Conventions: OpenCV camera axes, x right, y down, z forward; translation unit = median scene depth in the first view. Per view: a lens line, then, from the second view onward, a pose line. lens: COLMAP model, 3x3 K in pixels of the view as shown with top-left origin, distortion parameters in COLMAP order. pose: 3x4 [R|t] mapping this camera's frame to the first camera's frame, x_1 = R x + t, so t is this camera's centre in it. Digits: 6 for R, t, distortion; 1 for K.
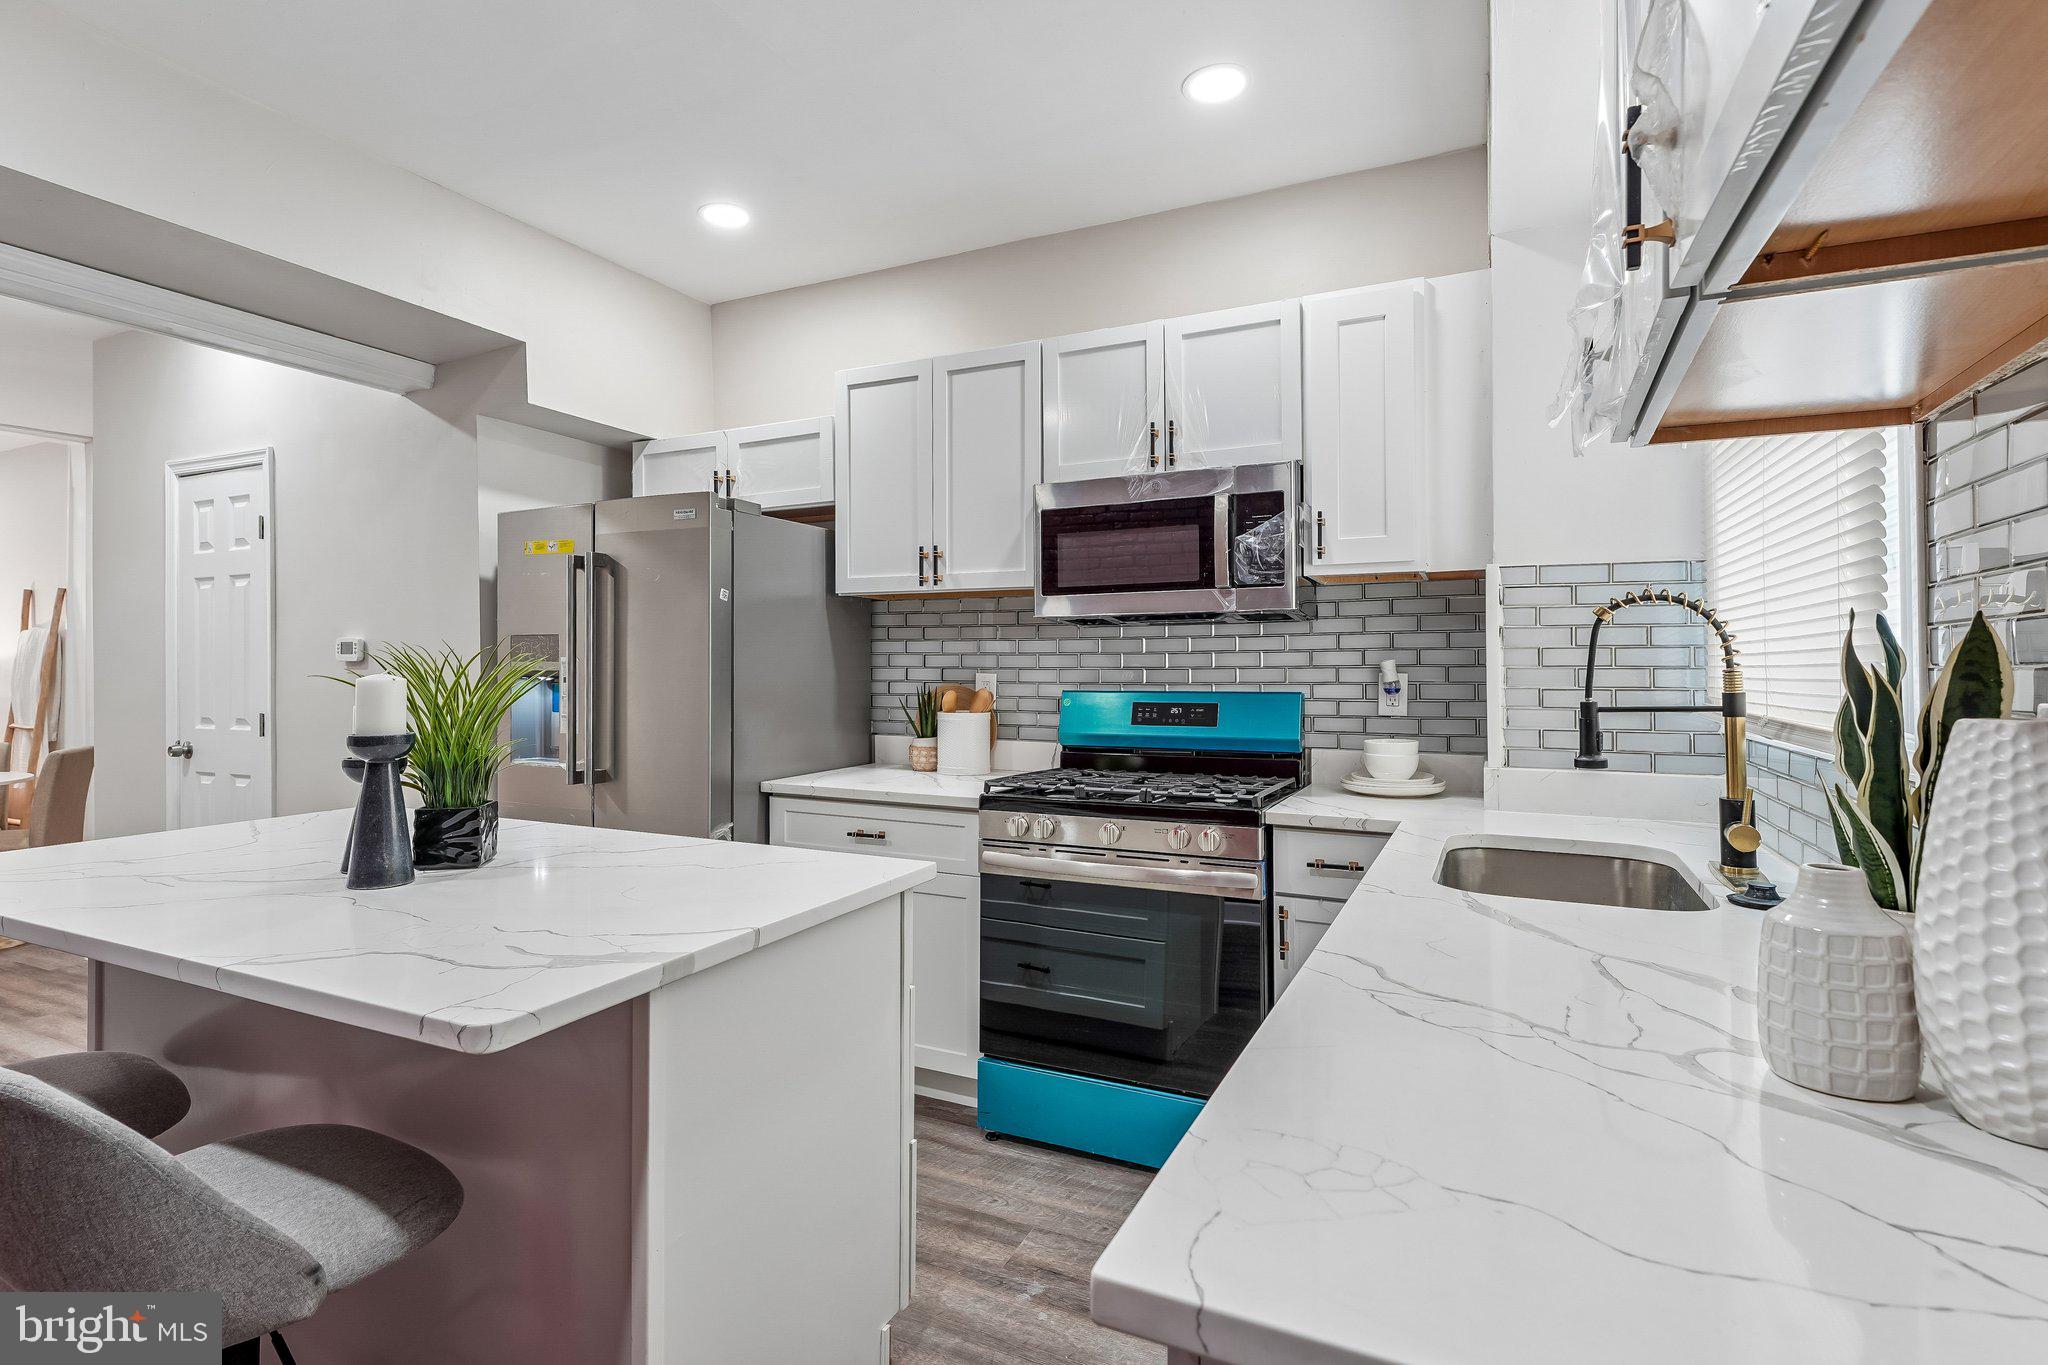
lens RADIAL K [[990.9, 0, 1011.1], [0, 990.9, 663.7], [0, 0, 1]] dist [0.013672, -0.002988]
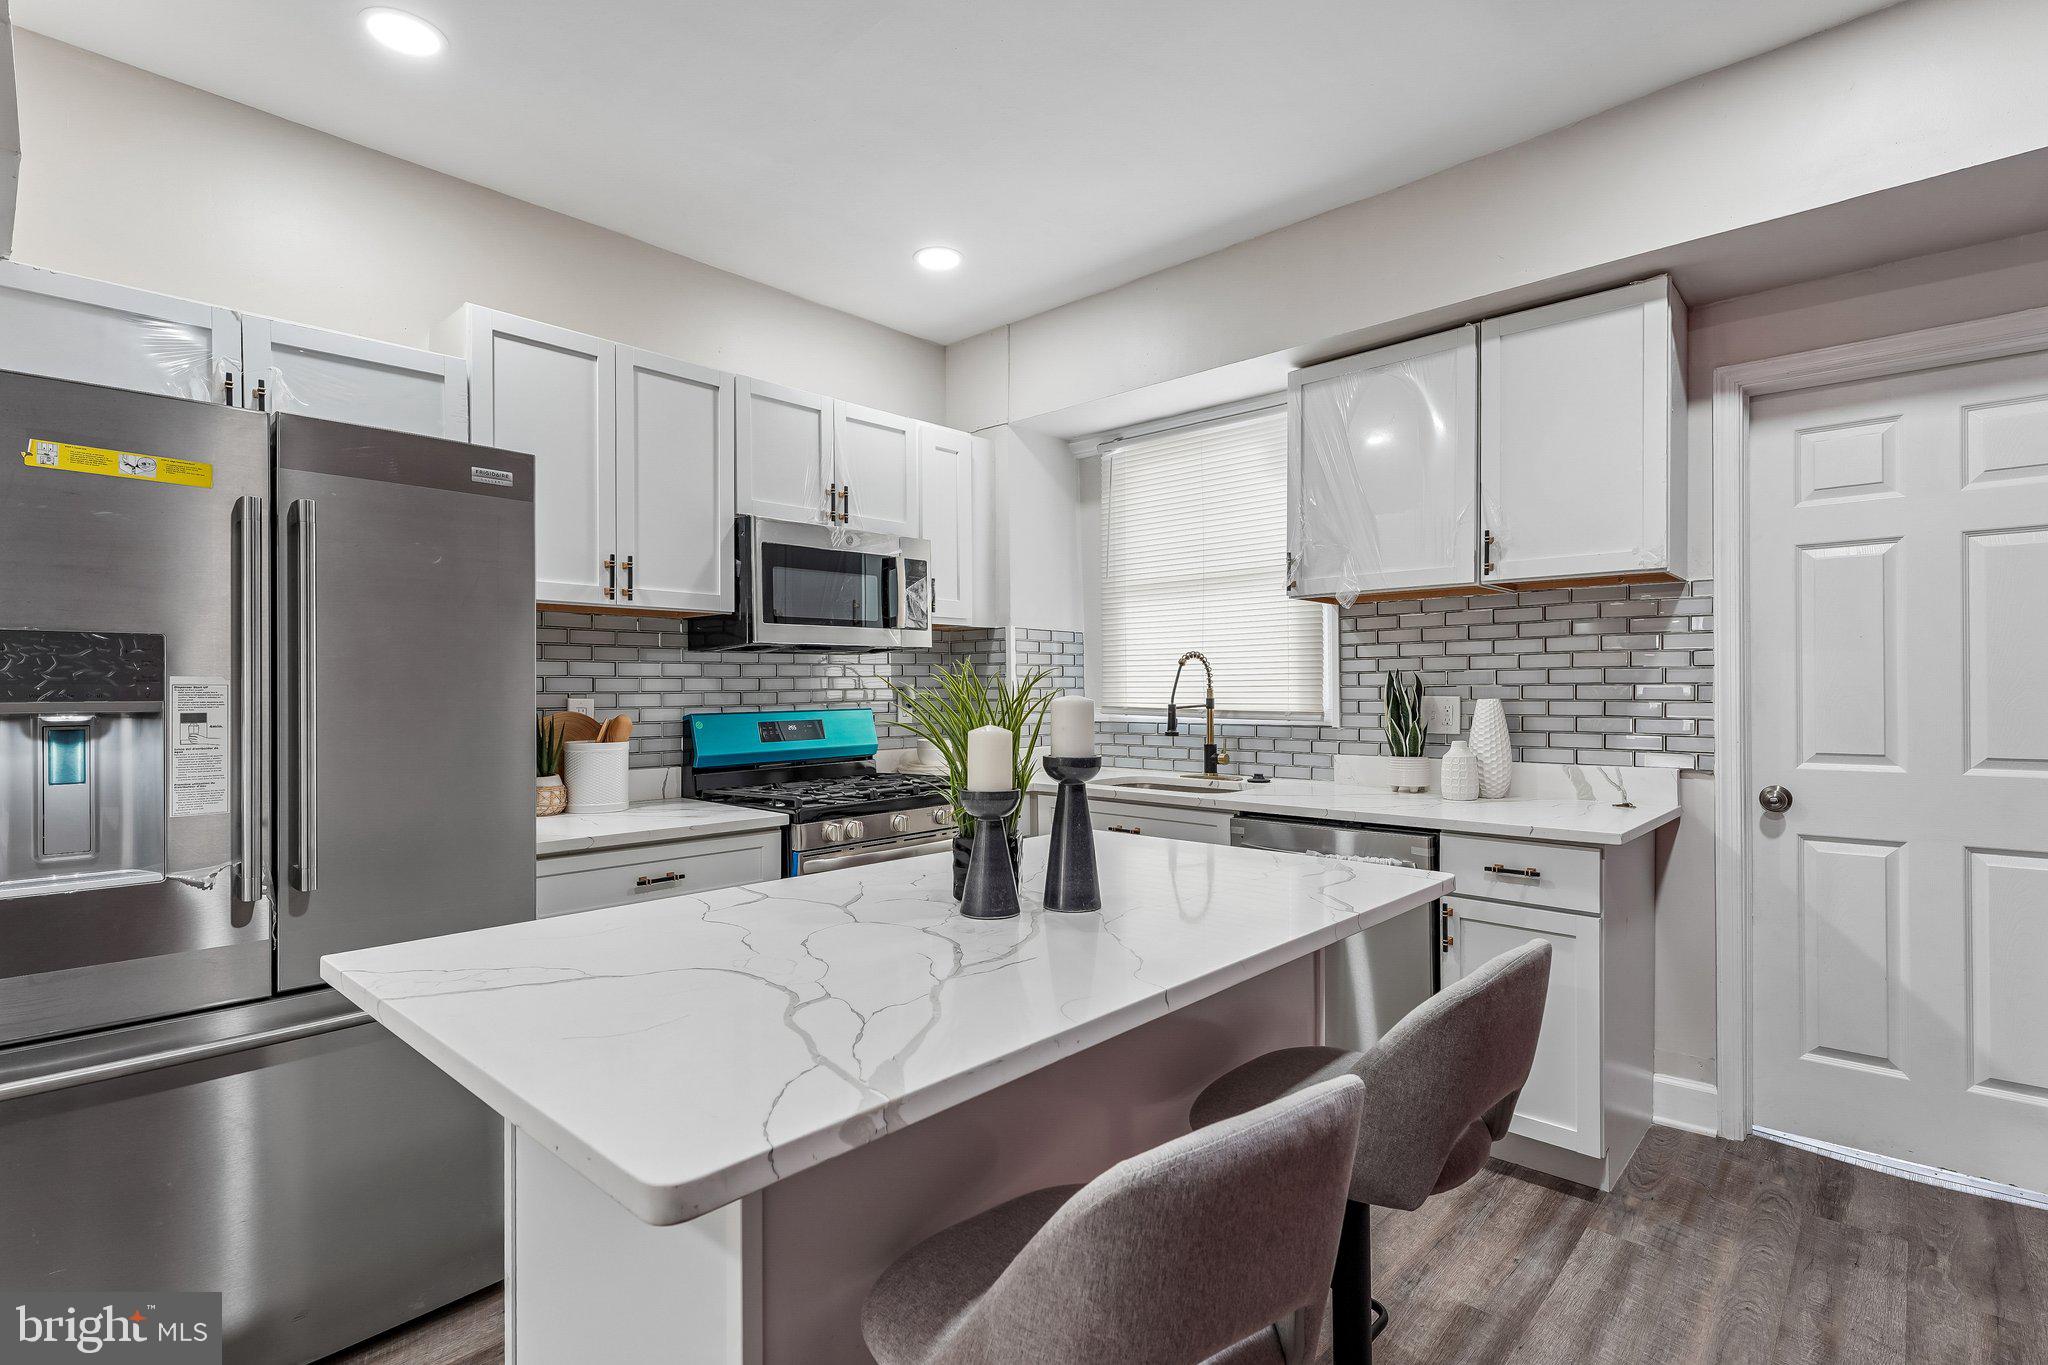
lens RADIAL K [[990.9, 0, 1016.6], [0, 990.9, 688.8], [0, 0, 1]] dist [0.013672, -0.002988]
pose [[0.294442, -0.002333, 0.955666, -0.896198], [0.003353, 0.999993, 0.001408, 0.001334], [-0.955663, 0.002790, 0.294448, 0.427153]]
